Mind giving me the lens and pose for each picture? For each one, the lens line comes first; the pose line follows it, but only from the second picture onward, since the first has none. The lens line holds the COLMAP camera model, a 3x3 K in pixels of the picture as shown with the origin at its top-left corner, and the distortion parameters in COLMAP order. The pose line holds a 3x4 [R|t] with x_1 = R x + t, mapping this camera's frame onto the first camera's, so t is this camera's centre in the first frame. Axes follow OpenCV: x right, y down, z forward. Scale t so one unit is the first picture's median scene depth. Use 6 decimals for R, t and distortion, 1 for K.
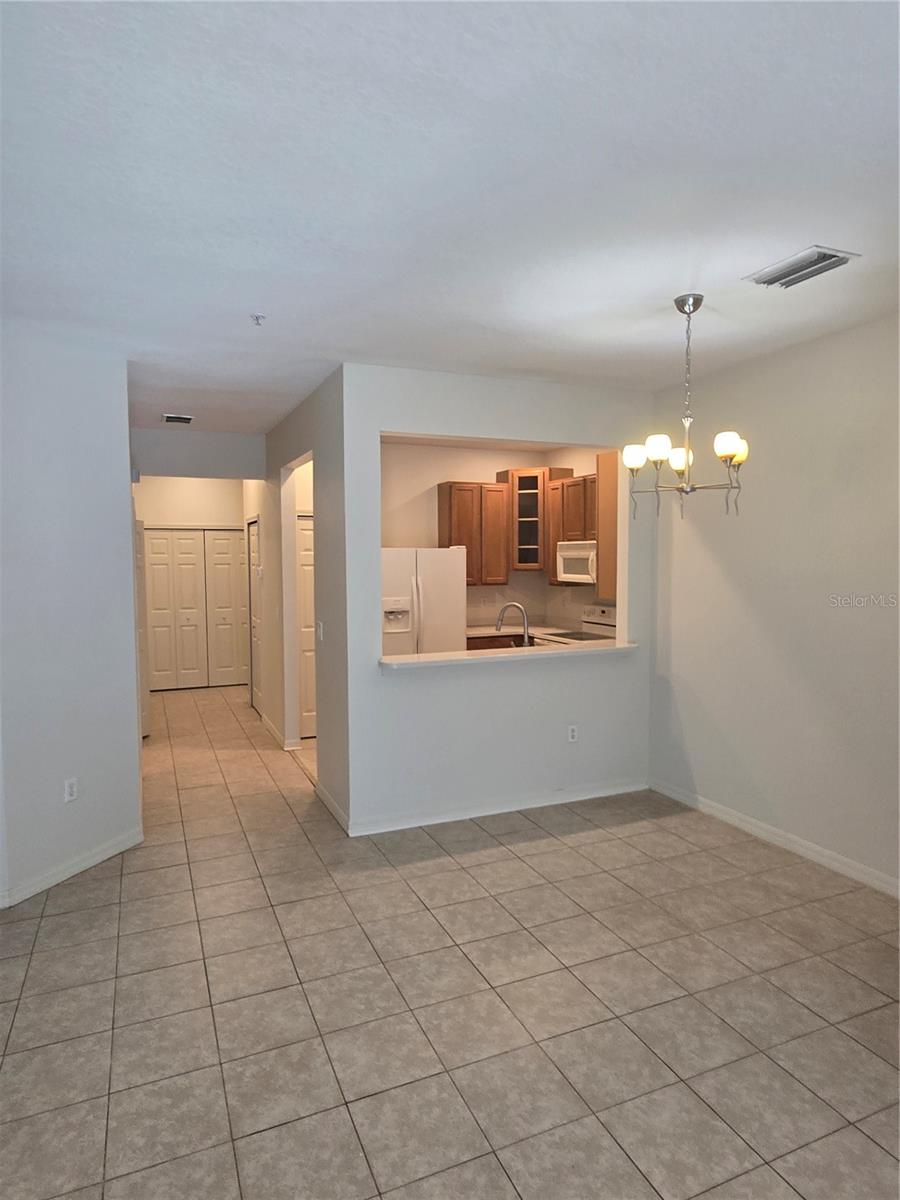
lens RADIAL K [[692.0, 0, 450.0], [0, 692.0, 600.0], [0, 0, 1]] dist [-0.000399, 0.000177]
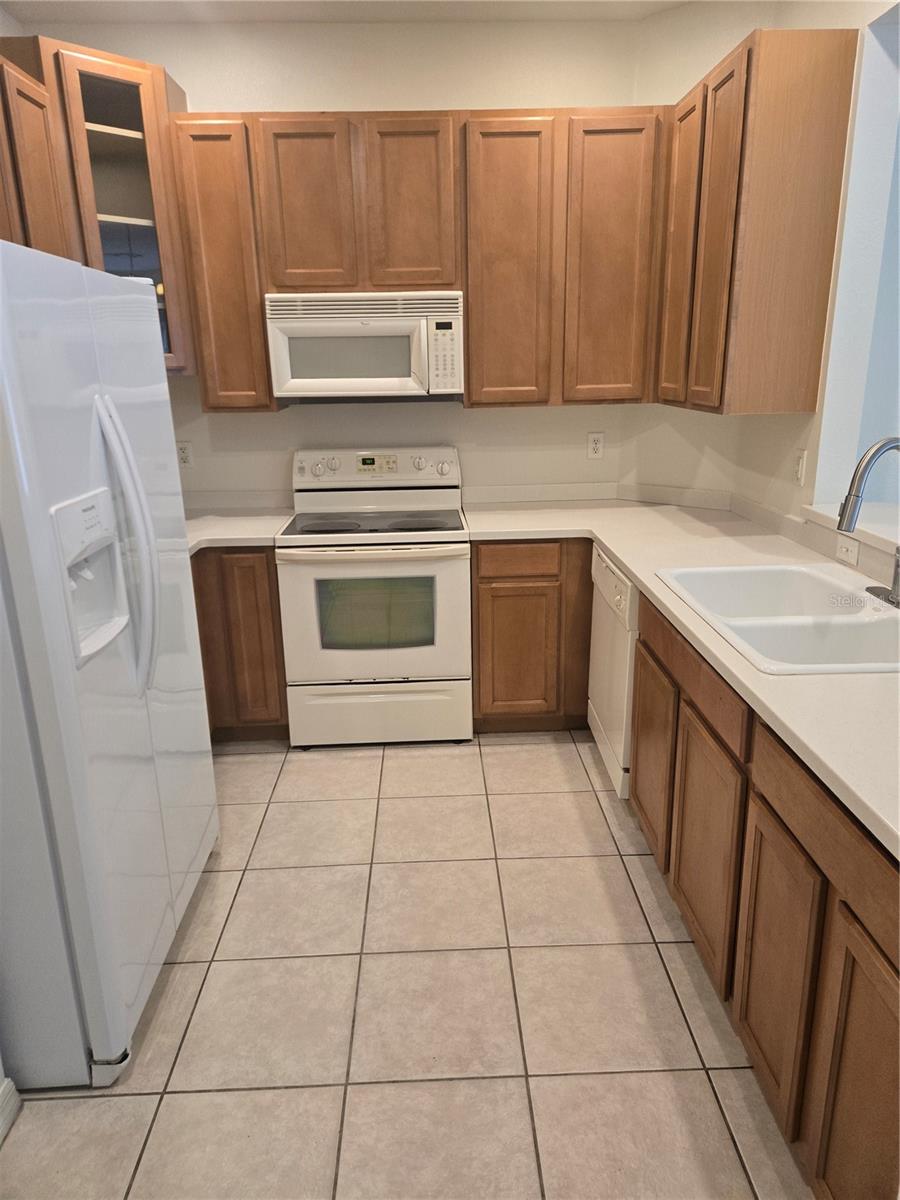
lens RADIAL K [[808.3, 0, 450.0], [0, 808.3, 600.0], [0, 0, 1]] dist [0.000264, 0.000041]
pose [[0.368920, -0.275697, 0.887631, -0.252248], [0.074562, 0.960696, 0.267401, -0.032869], [-0.926465, -0.032466, 0.374977, 0.738245]]
